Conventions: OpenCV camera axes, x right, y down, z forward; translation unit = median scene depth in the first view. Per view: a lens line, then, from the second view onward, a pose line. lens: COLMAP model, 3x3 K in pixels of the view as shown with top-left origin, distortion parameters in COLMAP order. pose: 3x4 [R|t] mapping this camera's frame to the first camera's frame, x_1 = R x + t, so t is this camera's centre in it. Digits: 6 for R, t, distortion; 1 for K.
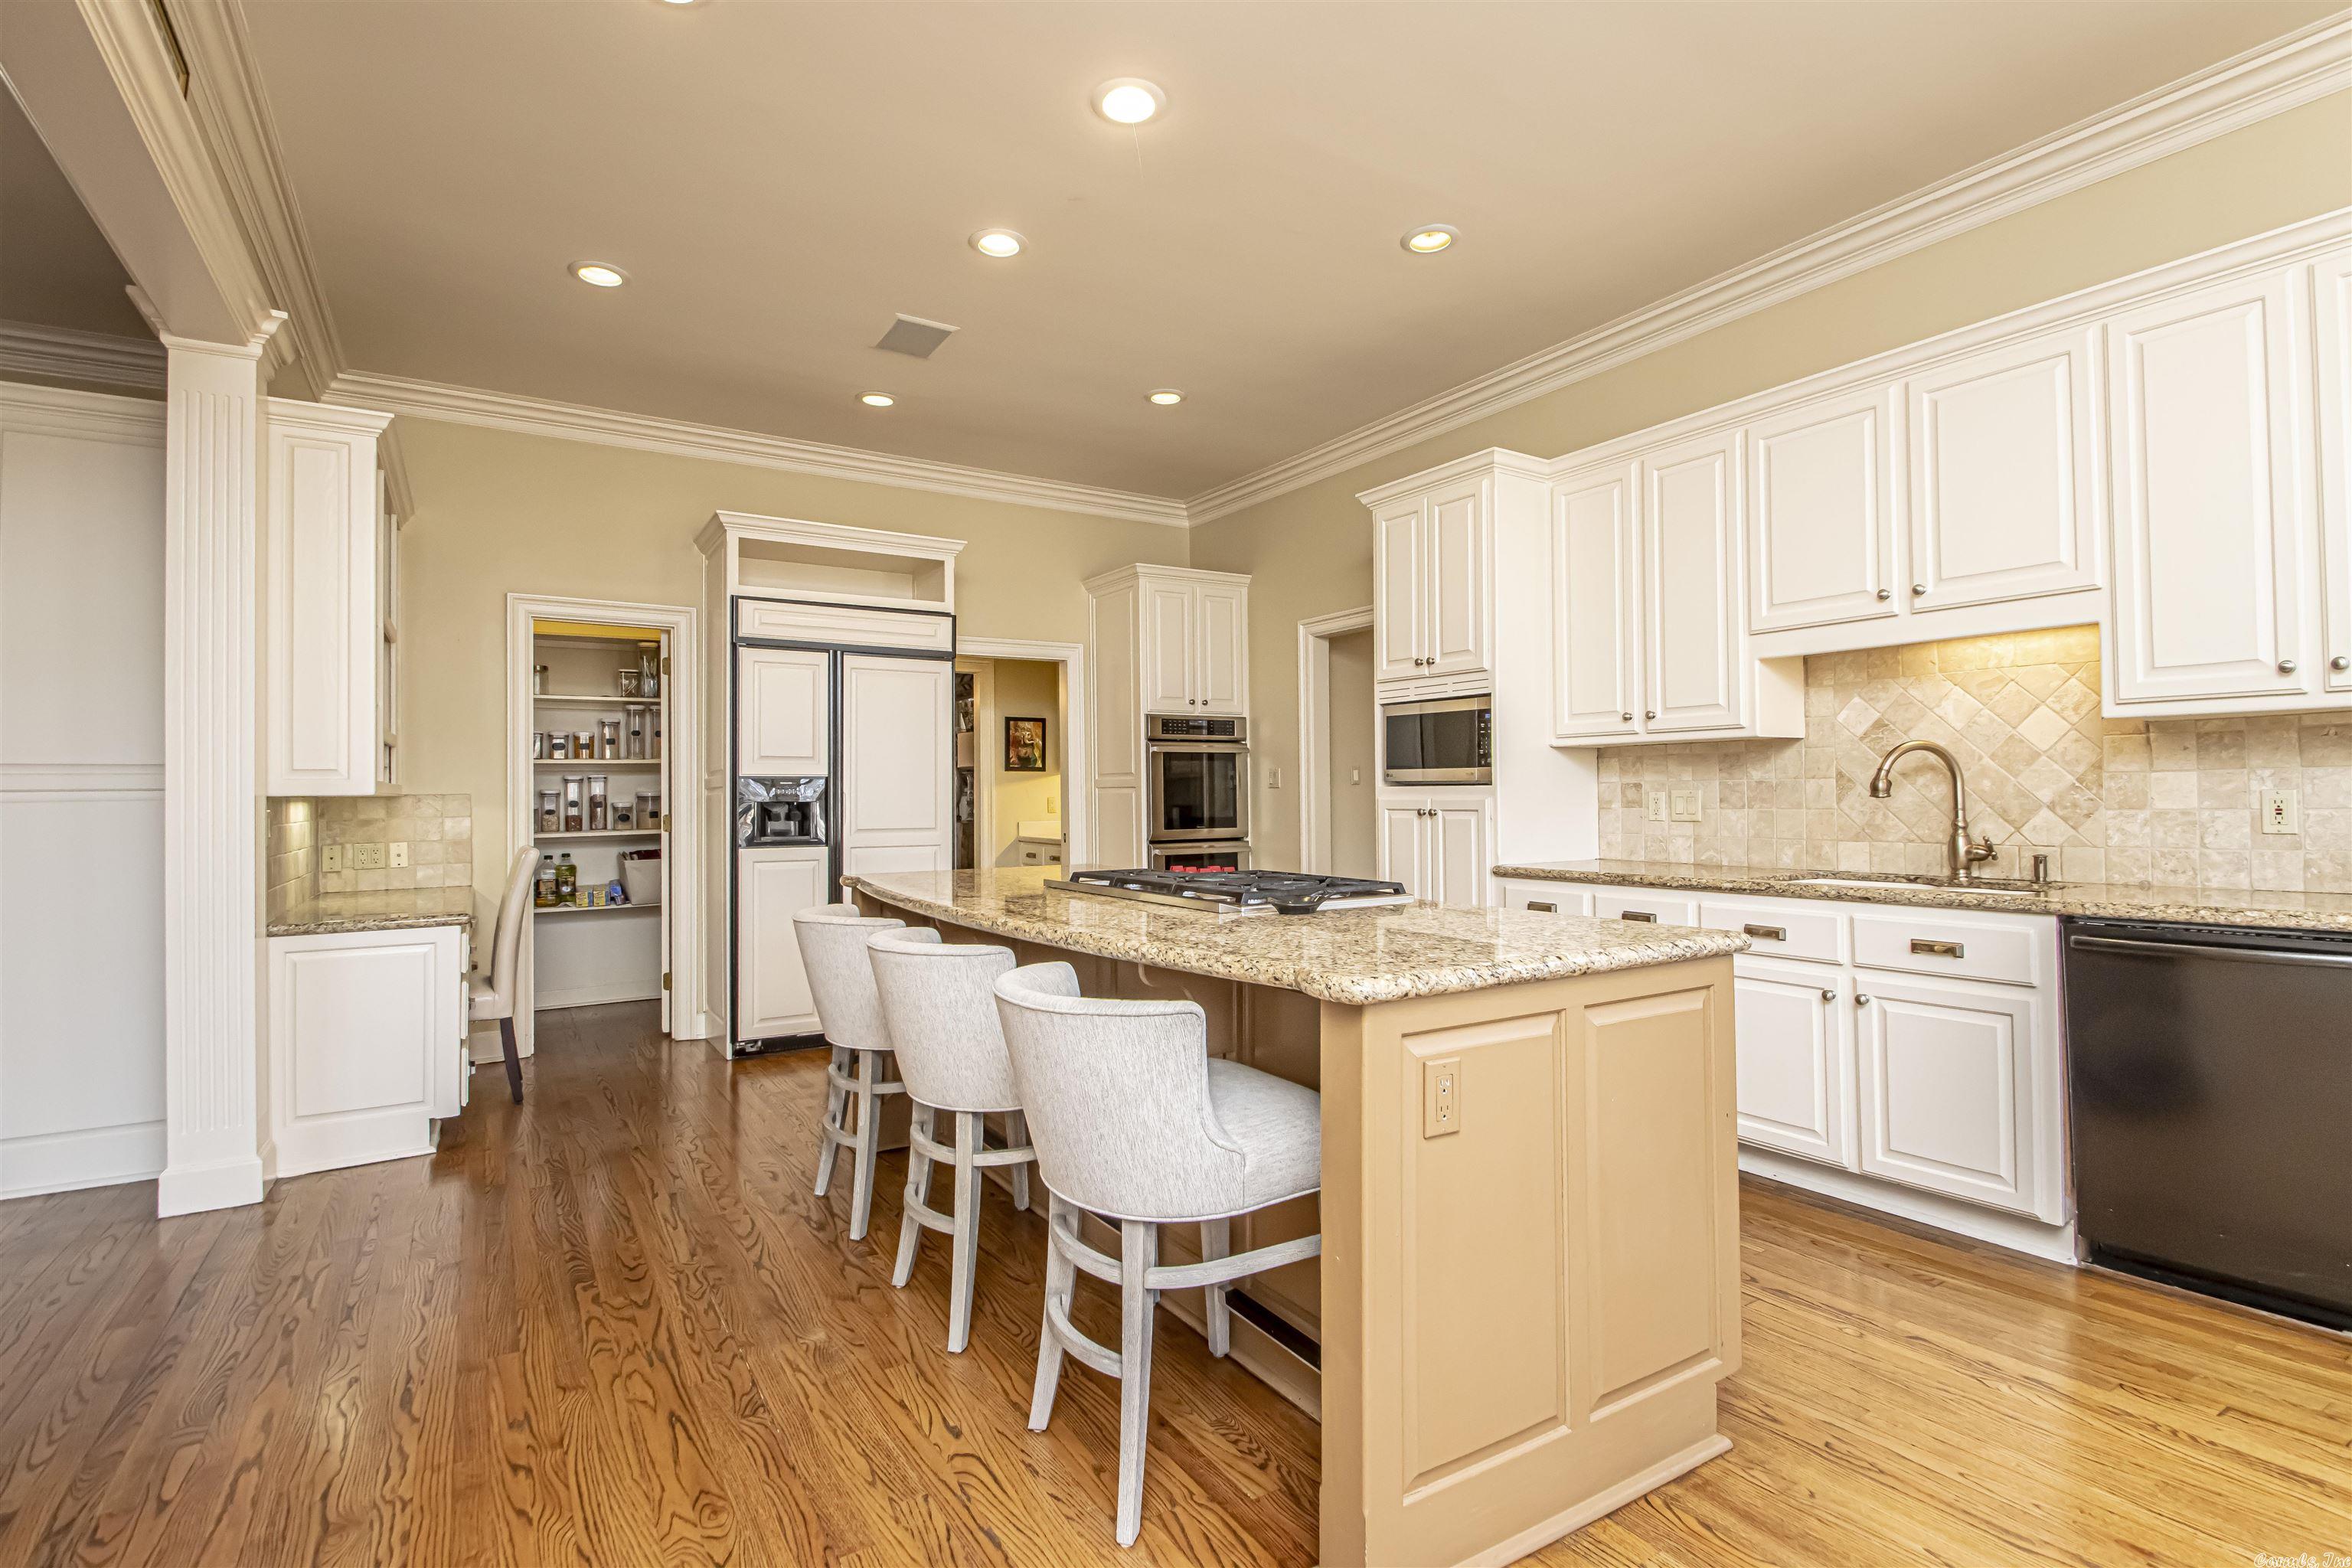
lens RADIAL K [[1103.7, 0, 1171.8], [0, 1103.7, 772.7], [0, 0, 1]] dist [0.015400, -0.016207]
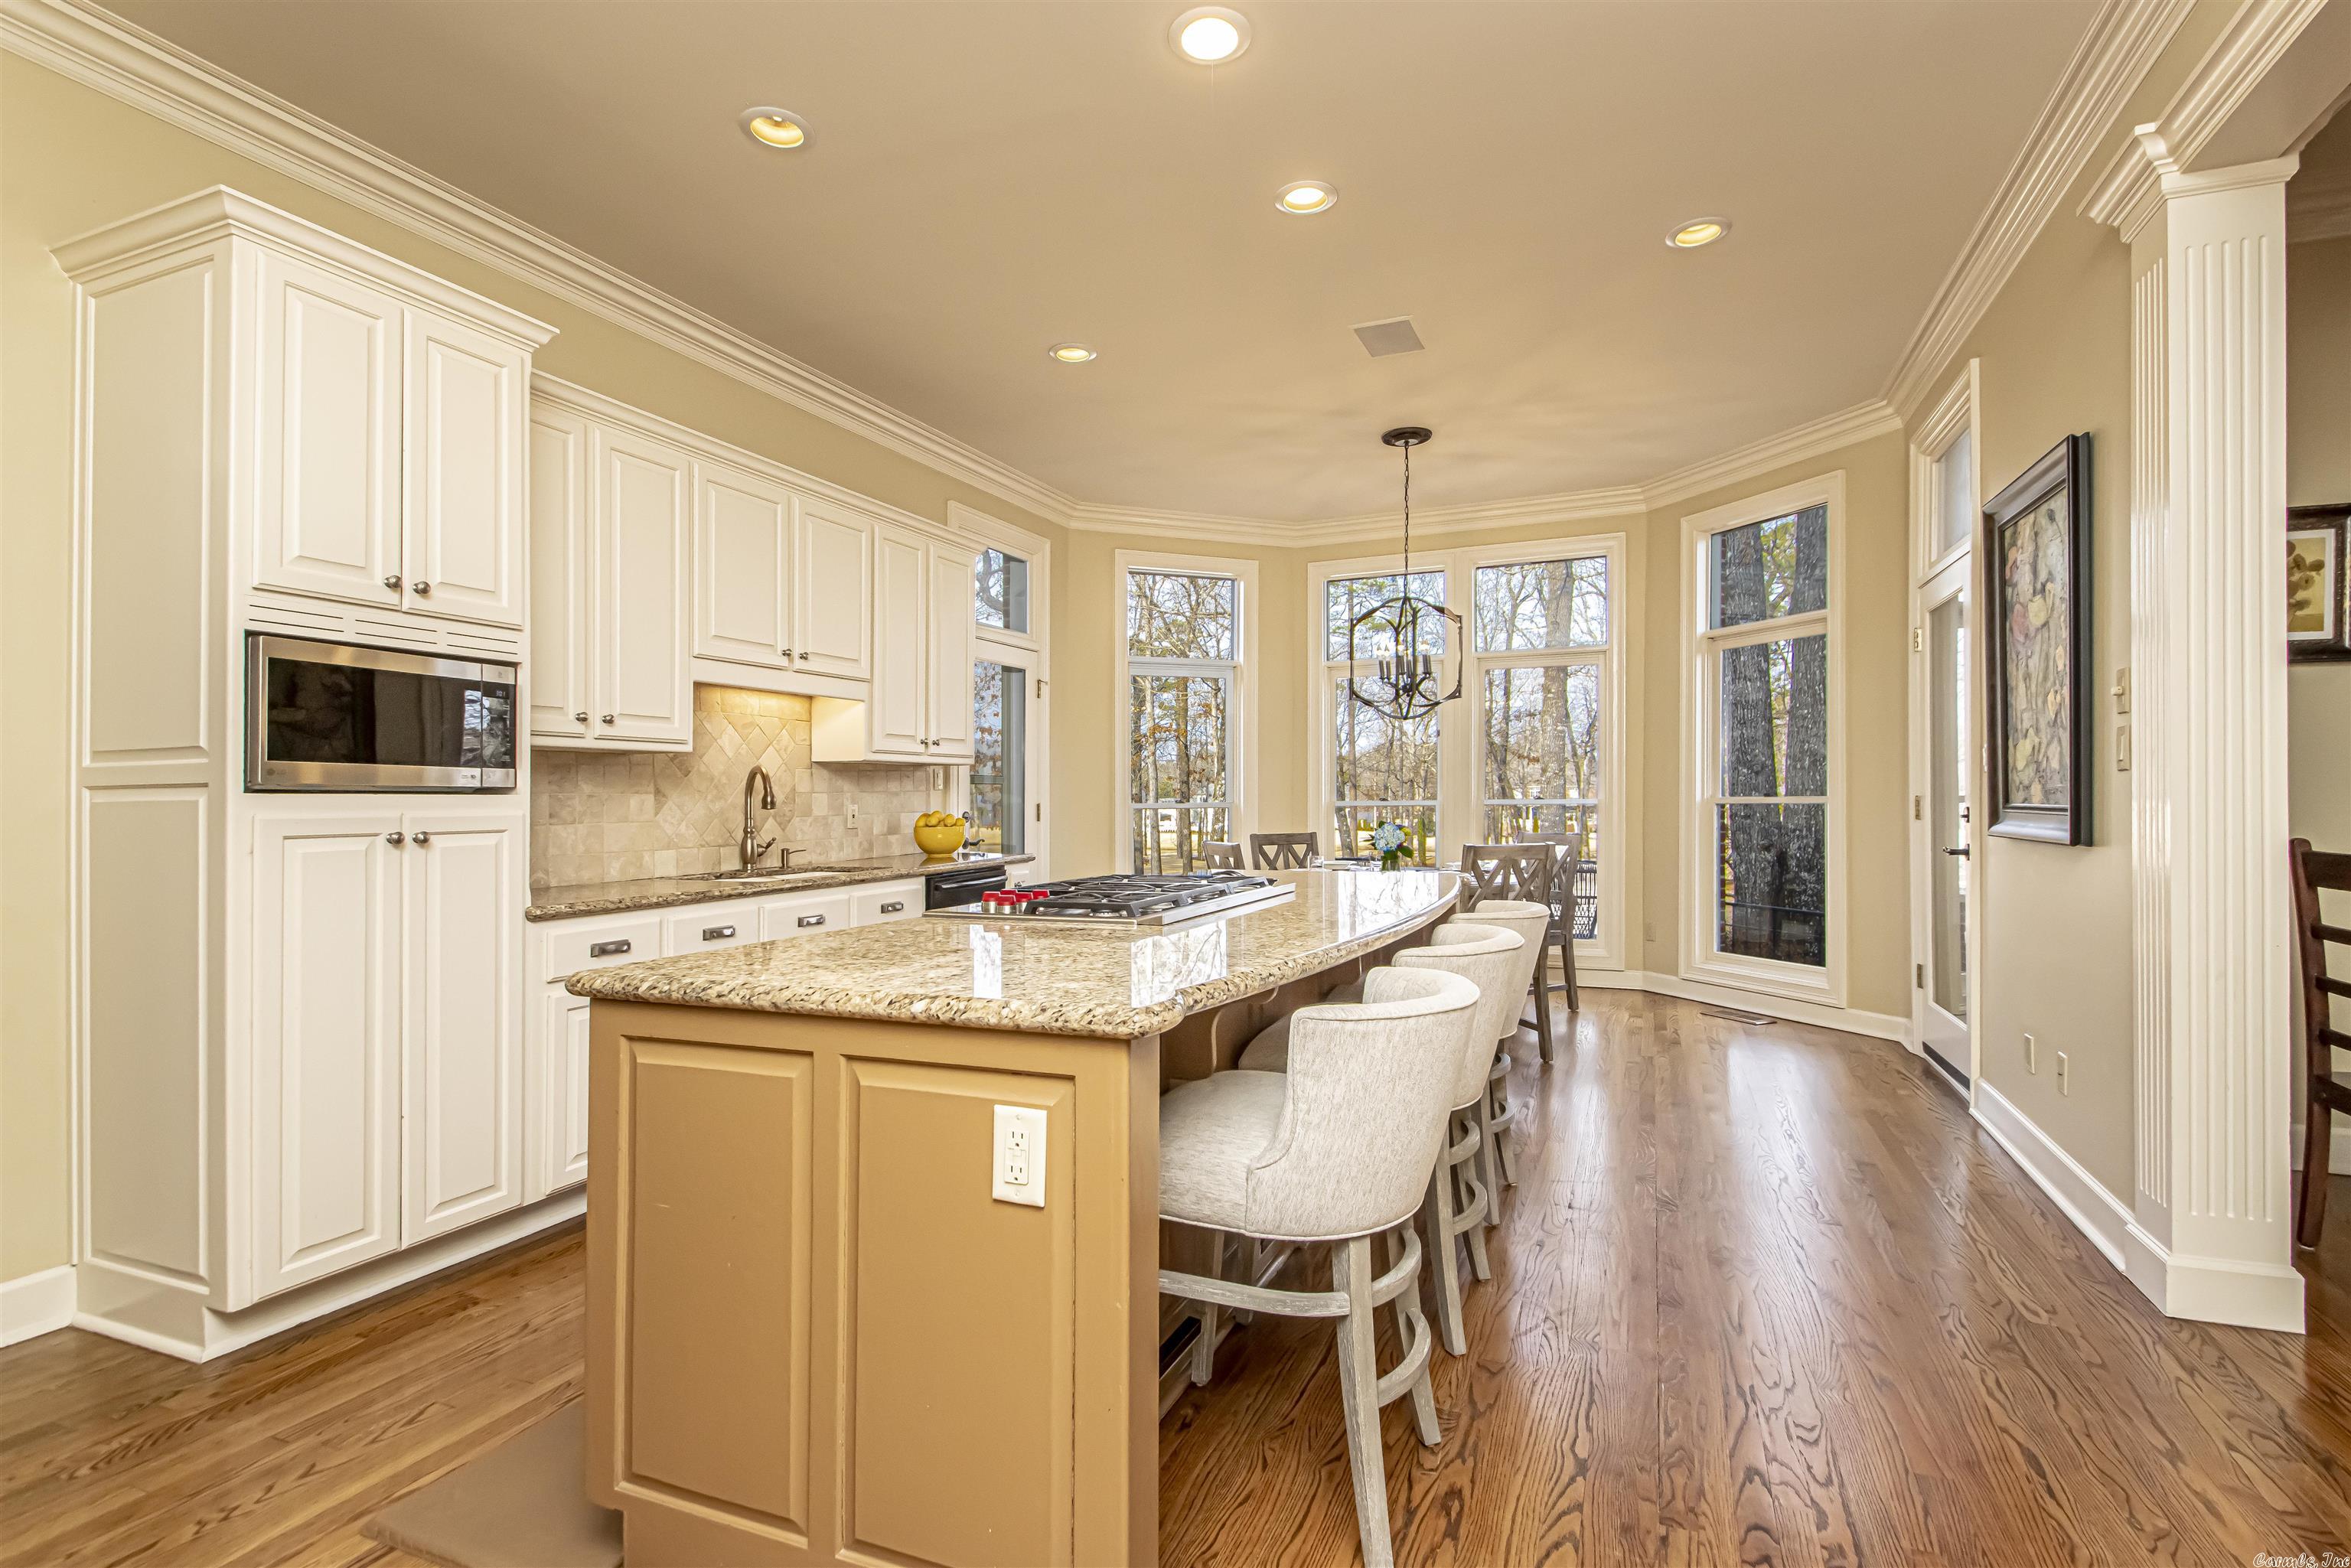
lens RADIAL K [[1103.2, 0, 1183.0], [0, 1103.2, 795.8], [0, 0, 1]] dist [0.015400, -0.016207]
pose [[-0.571989, 0.017228, 0.820081, -0.617642], [-0.001183, 0.999761, -0.021827, 0.031168], [-0.820261, -0.013455, -0.571832, 1.231827]]
